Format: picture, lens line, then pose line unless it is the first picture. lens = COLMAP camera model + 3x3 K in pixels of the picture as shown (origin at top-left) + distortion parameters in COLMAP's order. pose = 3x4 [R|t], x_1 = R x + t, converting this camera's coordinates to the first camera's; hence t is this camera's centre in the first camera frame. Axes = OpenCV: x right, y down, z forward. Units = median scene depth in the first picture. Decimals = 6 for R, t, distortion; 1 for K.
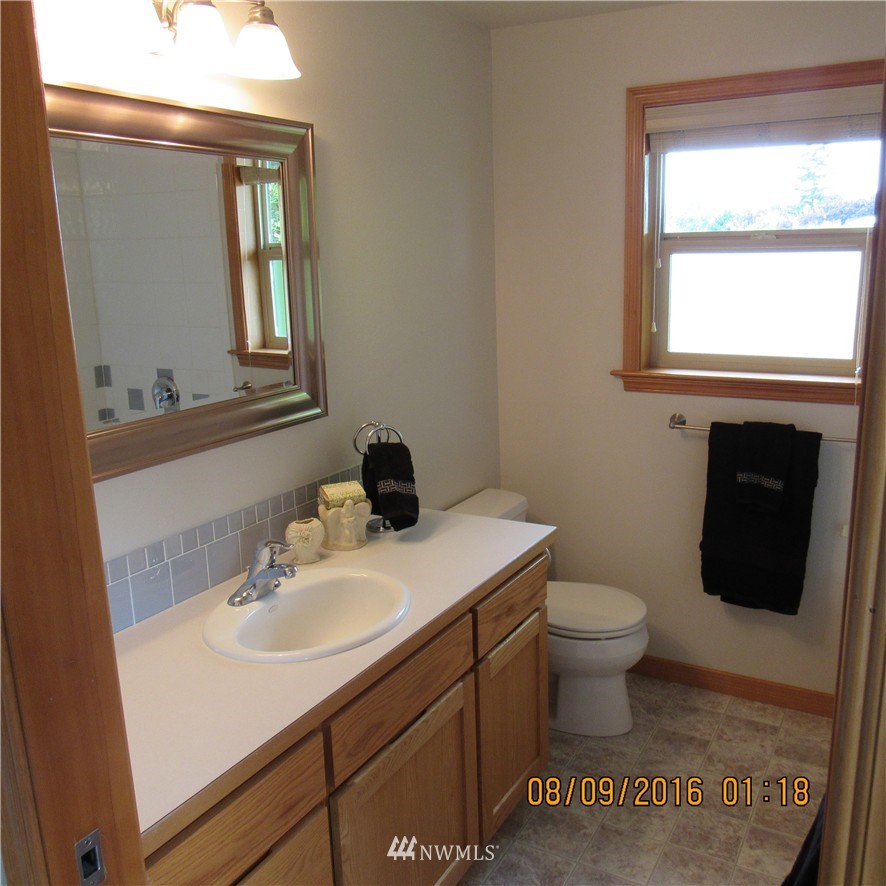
lens RADIAL K [[851.9, 0, 446.5], [0, 851.9, 443.8], [0, 0, 1]] dist [-0.007095, 0.002854]
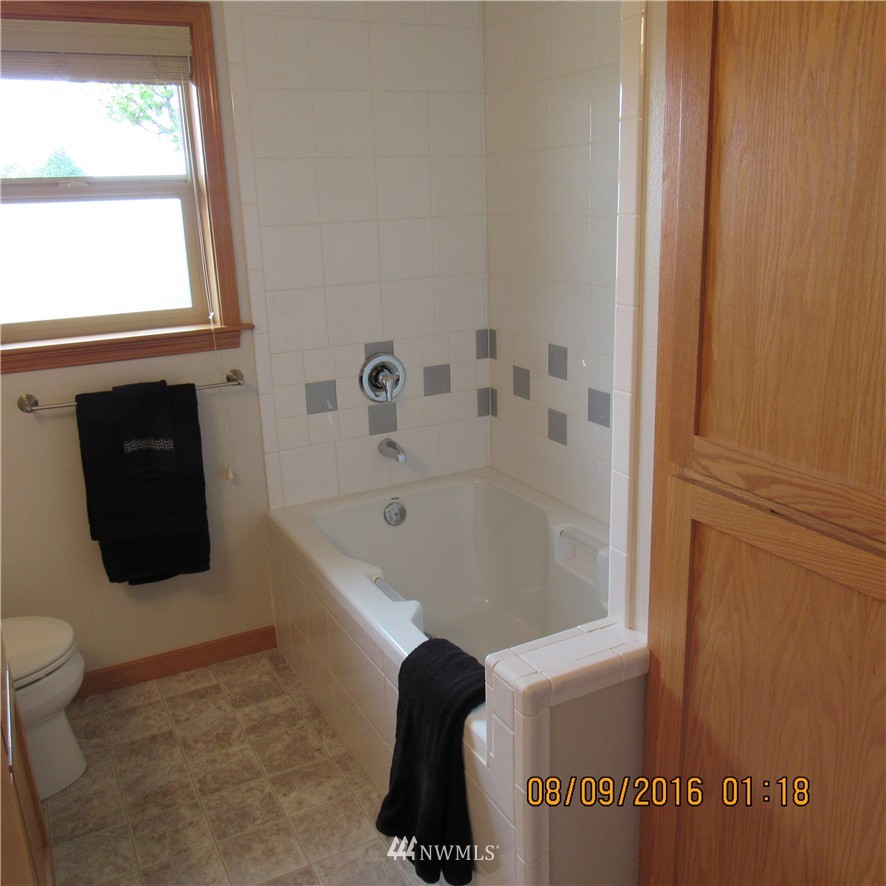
lens RADIAL K [[851.9, 0, 446.5], [0, 851.9, 443.8], [0, 0, 1]] dist [-0.007095, 0.002854]
pose [[0.550894, -0.227832, 0.802875, -0.203933], [0.209903, 0.968917, 0.130924, -0.011987], [-0.807748, 0.096400, 0.581593, 0.191911]]
